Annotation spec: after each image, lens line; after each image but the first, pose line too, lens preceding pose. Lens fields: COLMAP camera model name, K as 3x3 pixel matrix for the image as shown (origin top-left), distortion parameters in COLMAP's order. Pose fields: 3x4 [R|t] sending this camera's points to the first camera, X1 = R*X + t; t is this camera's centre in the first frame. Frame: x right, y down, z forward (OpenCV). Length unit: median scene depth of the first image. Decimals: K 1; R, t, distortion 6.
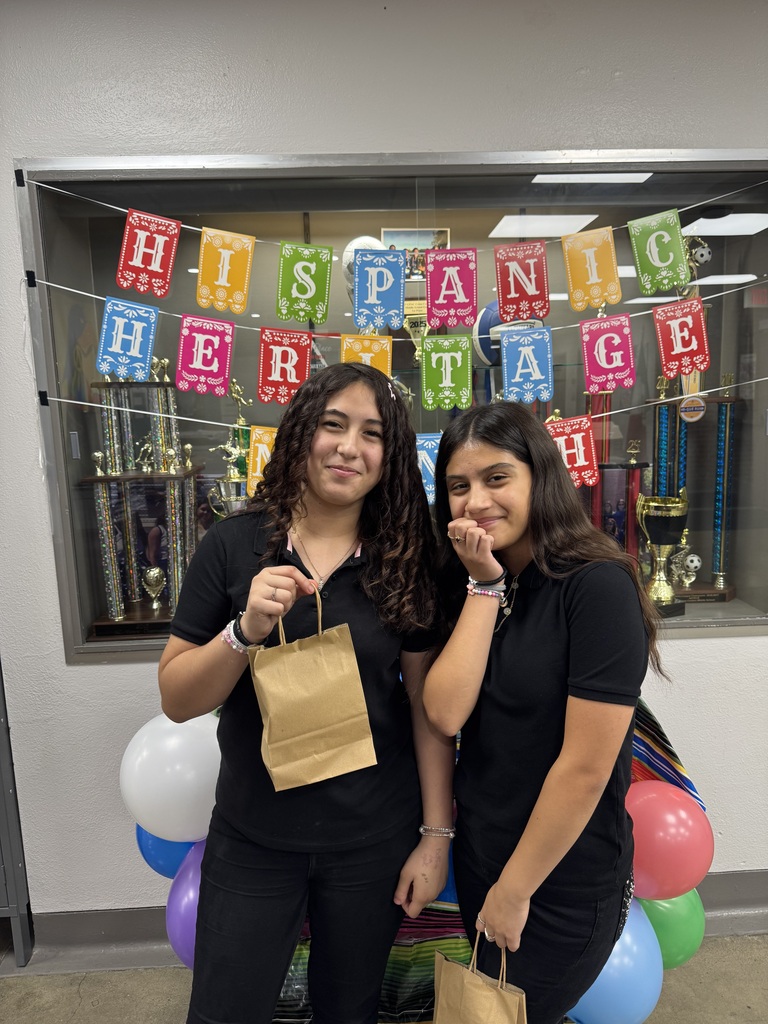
lens RADIAL K [[715.9, 0, 389.0], [0, 715.9, 512.6], [0, 0, 1]] dist [0.042505, -0.067537]
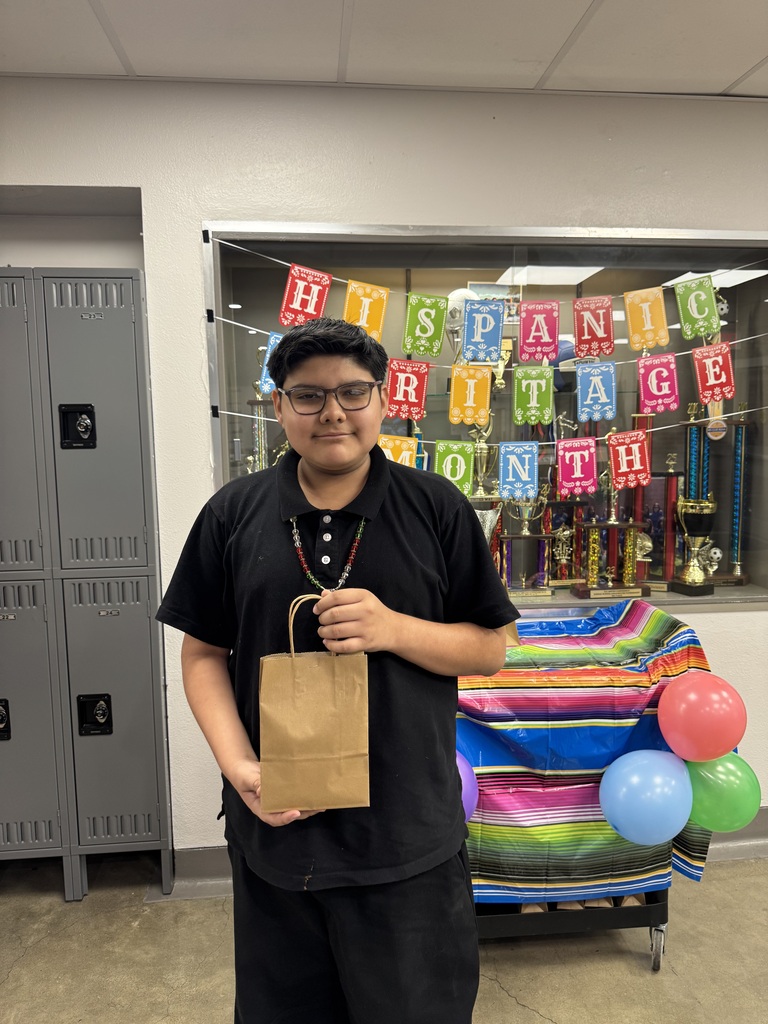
lens RADIAL K [[715.9, 0, 389.4], [0, 715.9, 507.0], [0, 0, 1]] dist [0.042505, -0.067537]
pose [[0.998532, 0.010027, 0.053236, -0.241643], [-0.007453, 0.998804, -0.048332, 0.063097], [-0.053657, 0.047864, 0.997412, -0.241121]]
